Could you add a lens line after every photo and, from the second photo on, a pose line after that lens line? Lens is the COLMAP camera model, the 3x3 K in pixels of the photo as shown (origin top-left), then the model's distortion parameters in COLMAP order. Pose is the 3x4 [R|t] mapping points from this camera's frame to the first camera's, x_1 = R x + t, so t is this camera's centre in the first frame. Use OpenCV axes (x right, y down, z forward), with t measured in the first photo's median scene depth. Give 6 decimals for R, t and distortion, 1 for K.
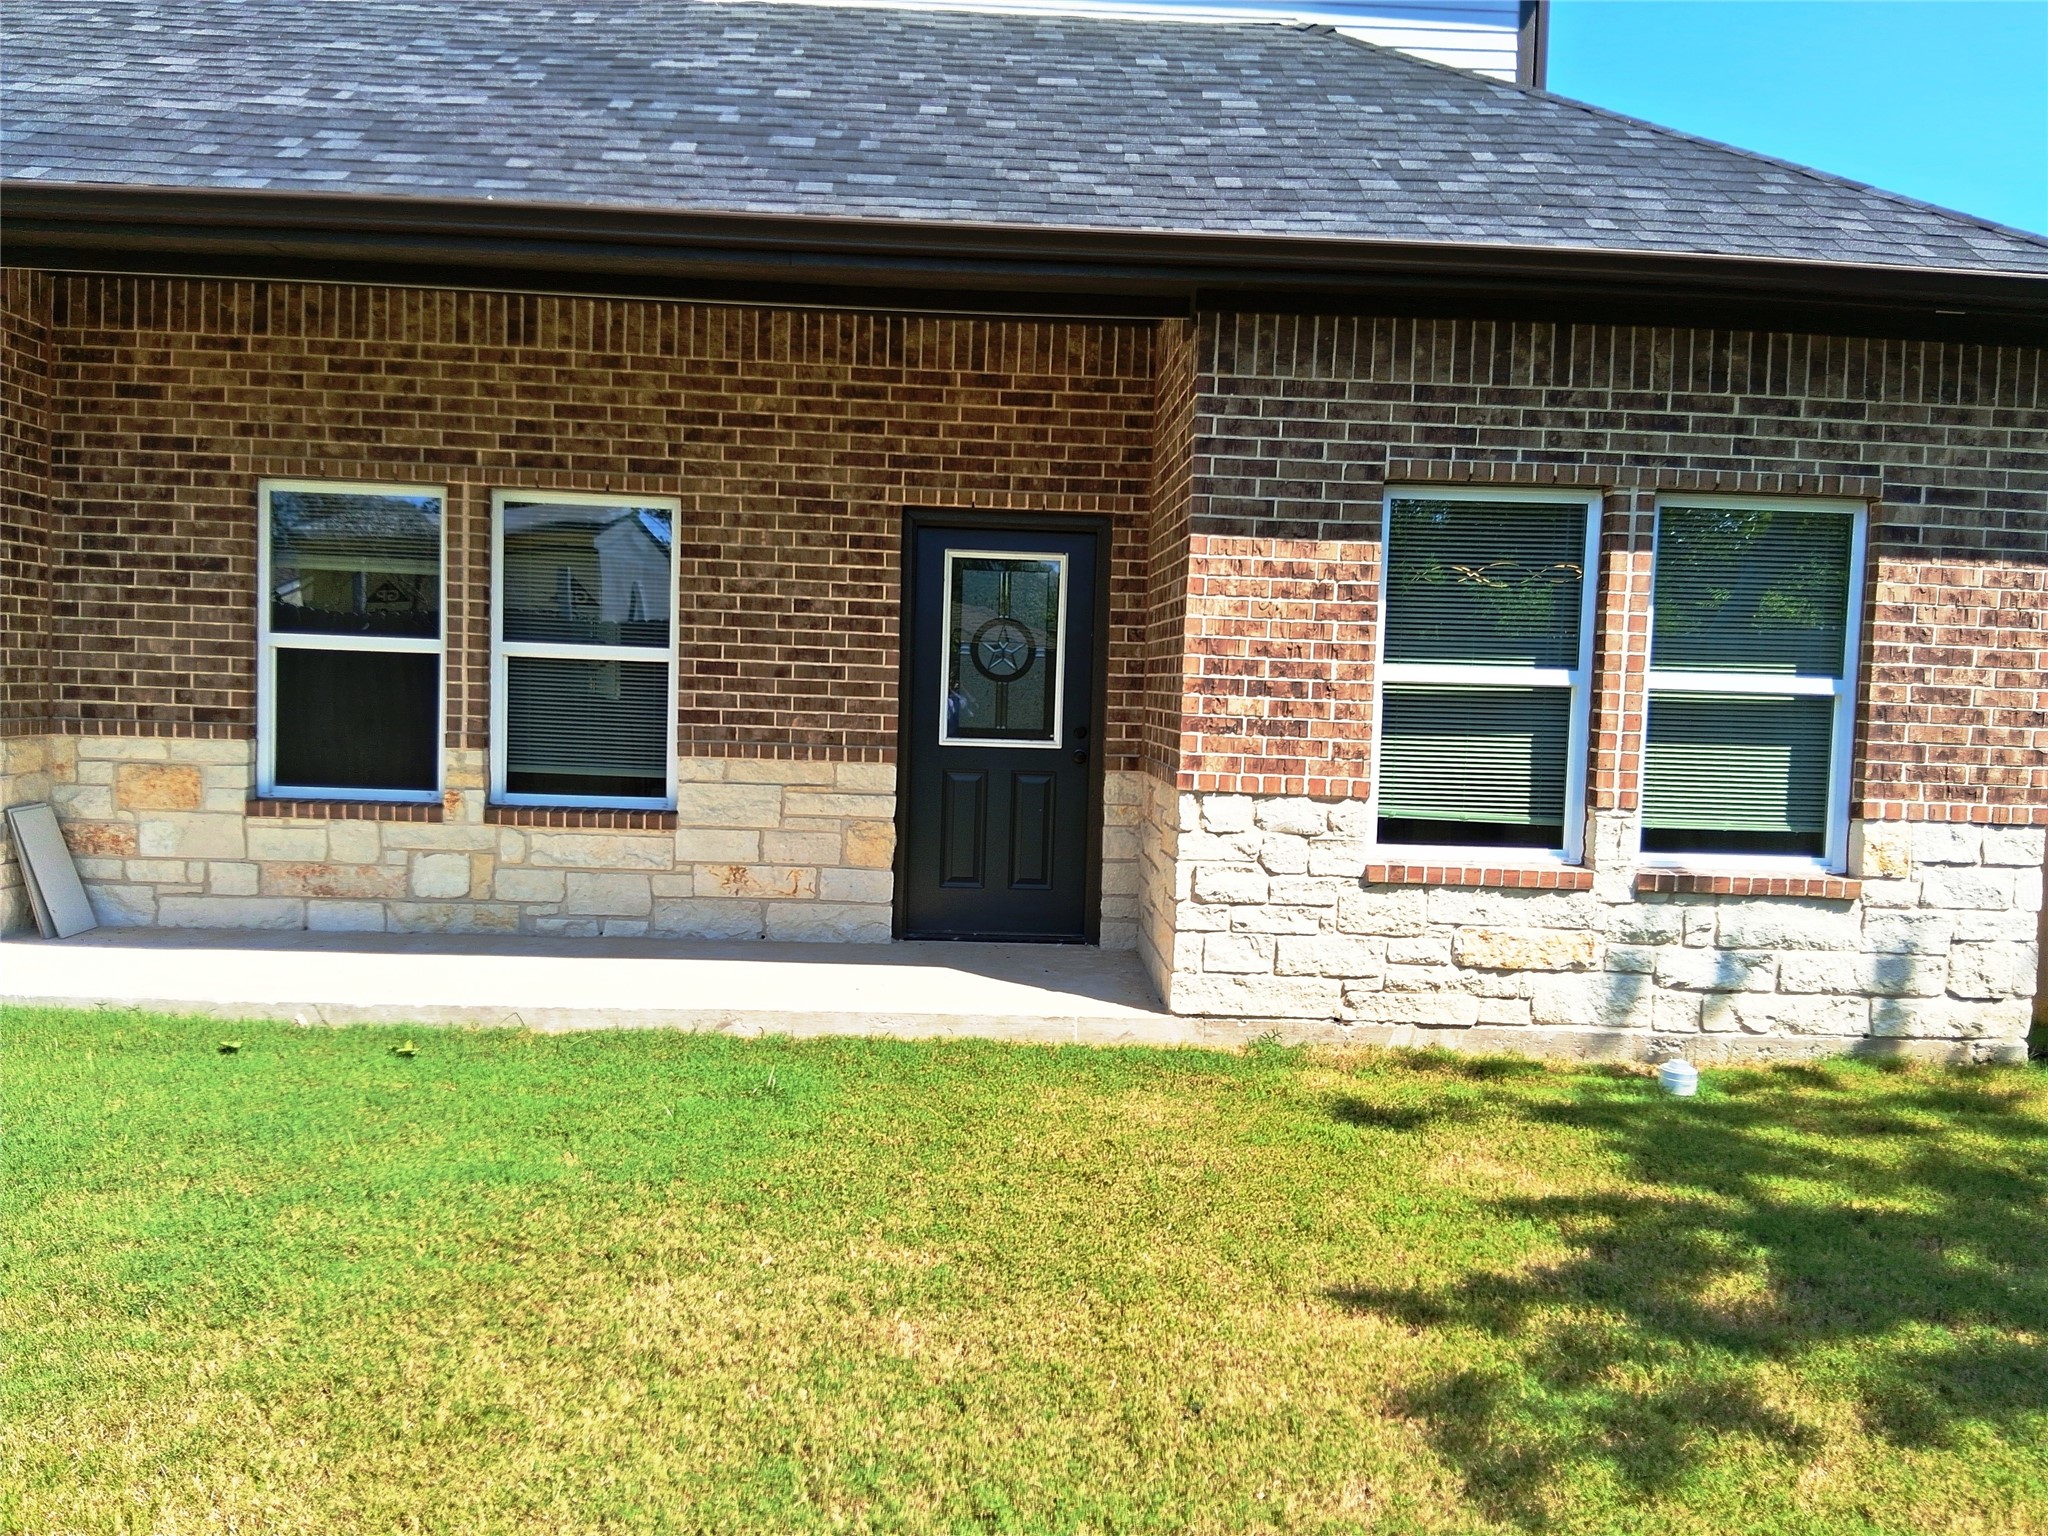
lens RADIAL K [[1553.9, 0, 1024.0], [0, 1553.9, 768.0], [0, 0, 1]] dist [0.099948, -0.172202]
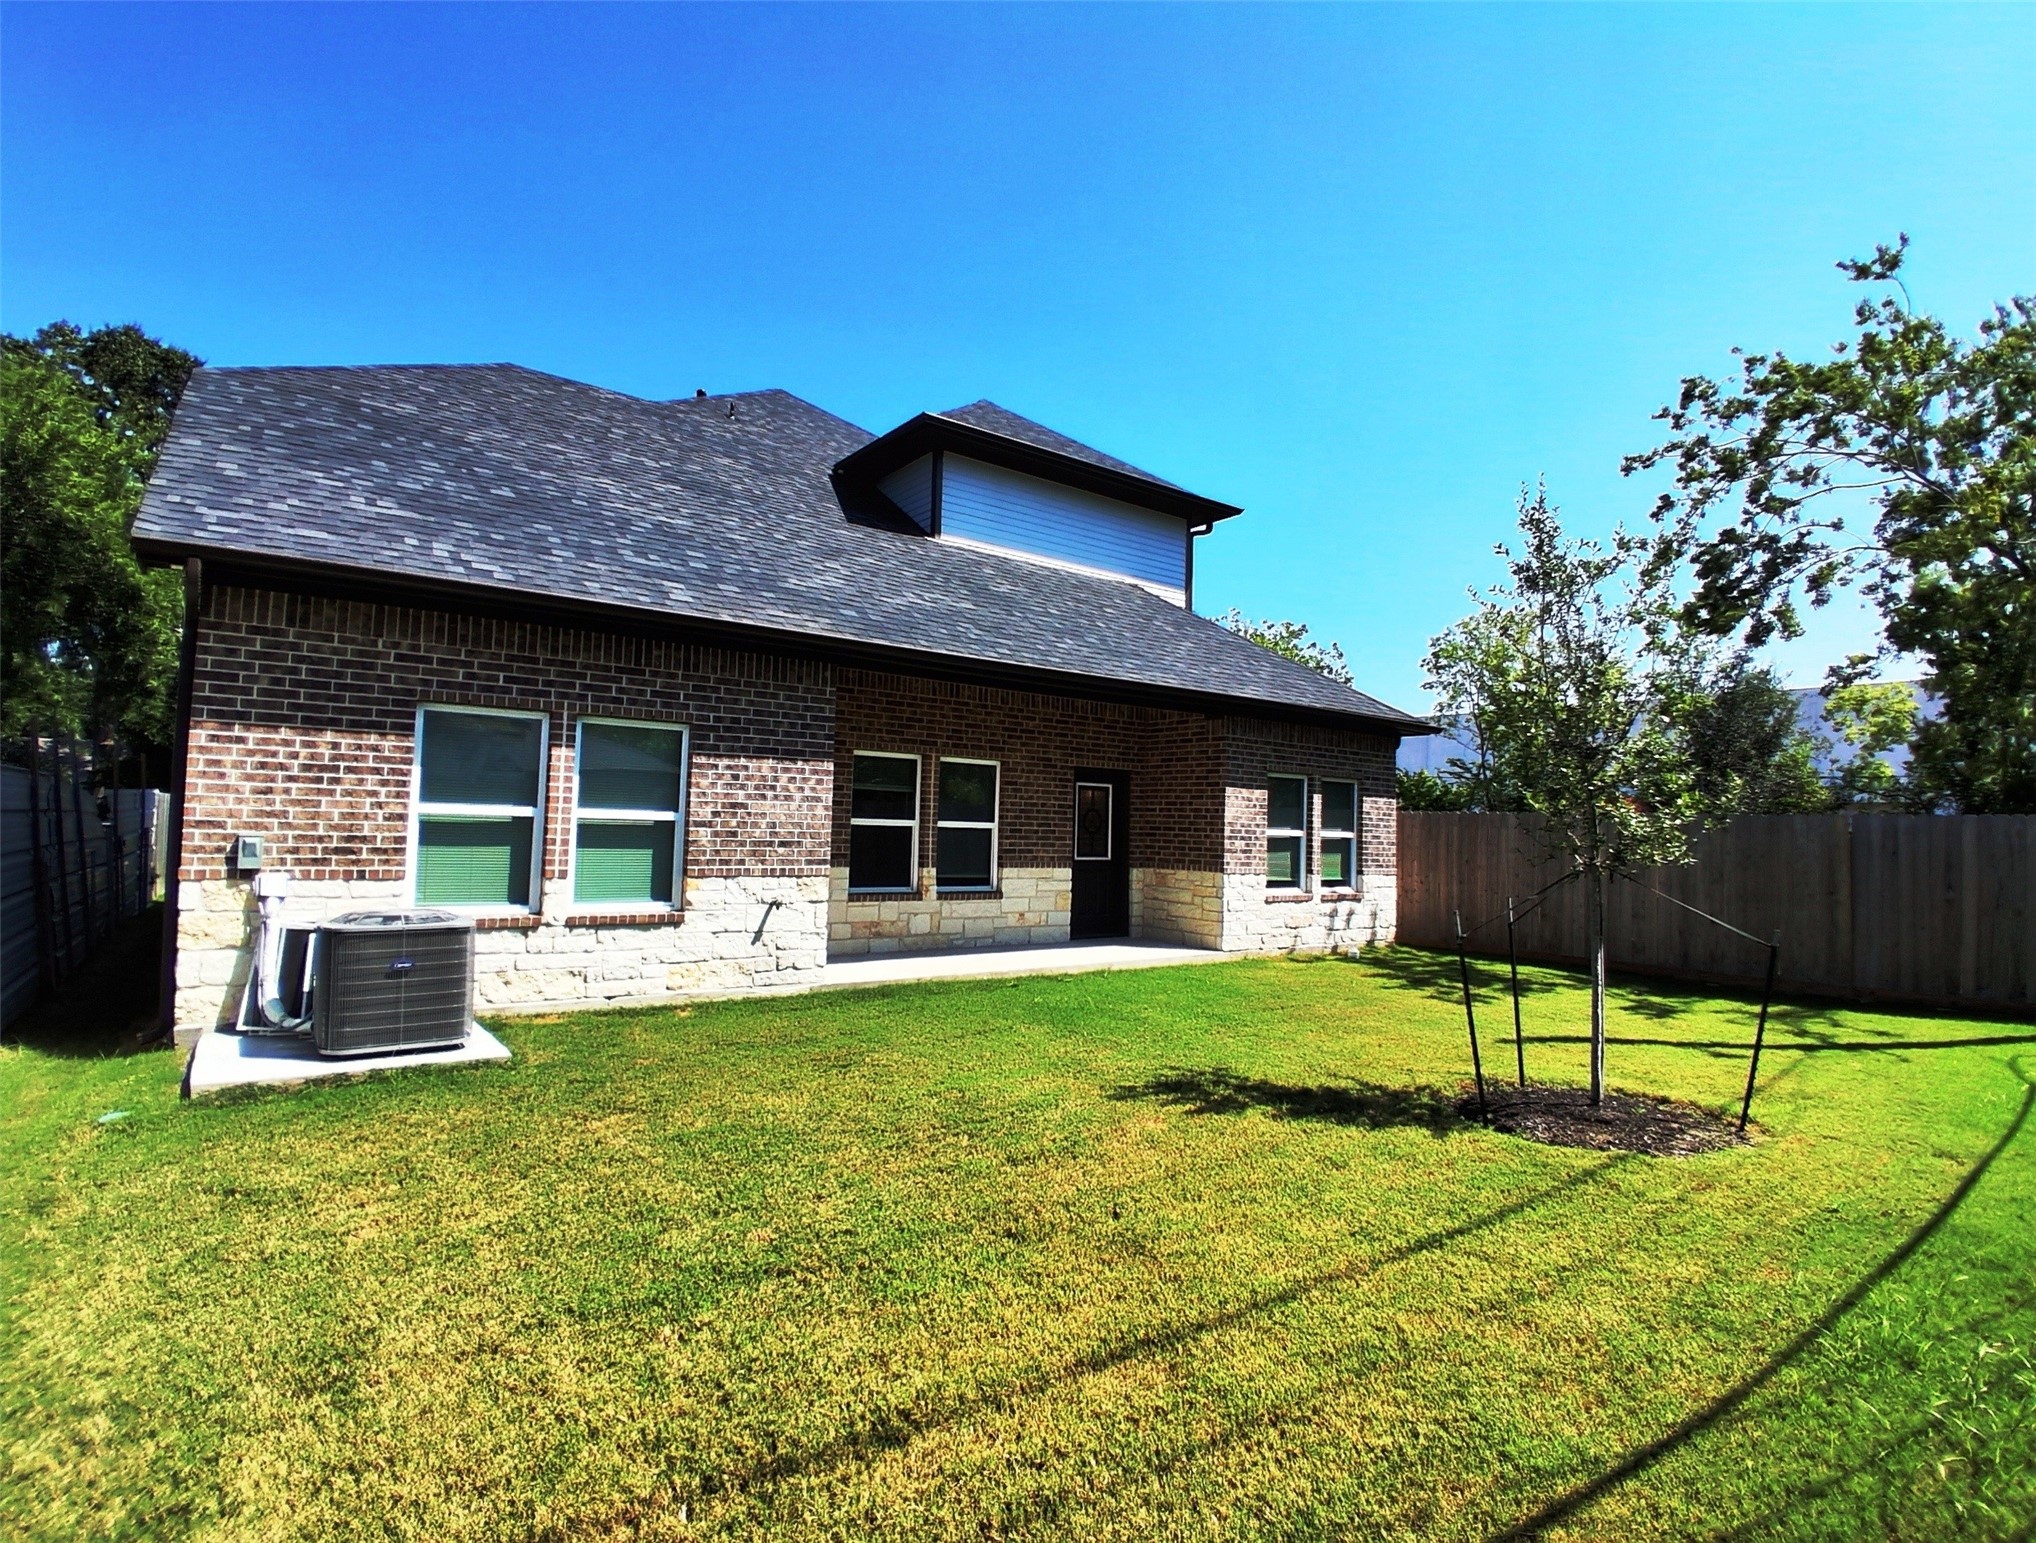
lens RADIAL K [[1027.2, 0, 1018.0], [0, 1027.2, 771.5], [0, 0, 1]] dist [0.000673, 0.000001]
pose [[0.821414, 0.019330, 0.570005, -1.114508], [0.030240, 0.996544, -0.077373, -0.032817], [-0.569530, 0.080792, 0.817990, -0.319879]]
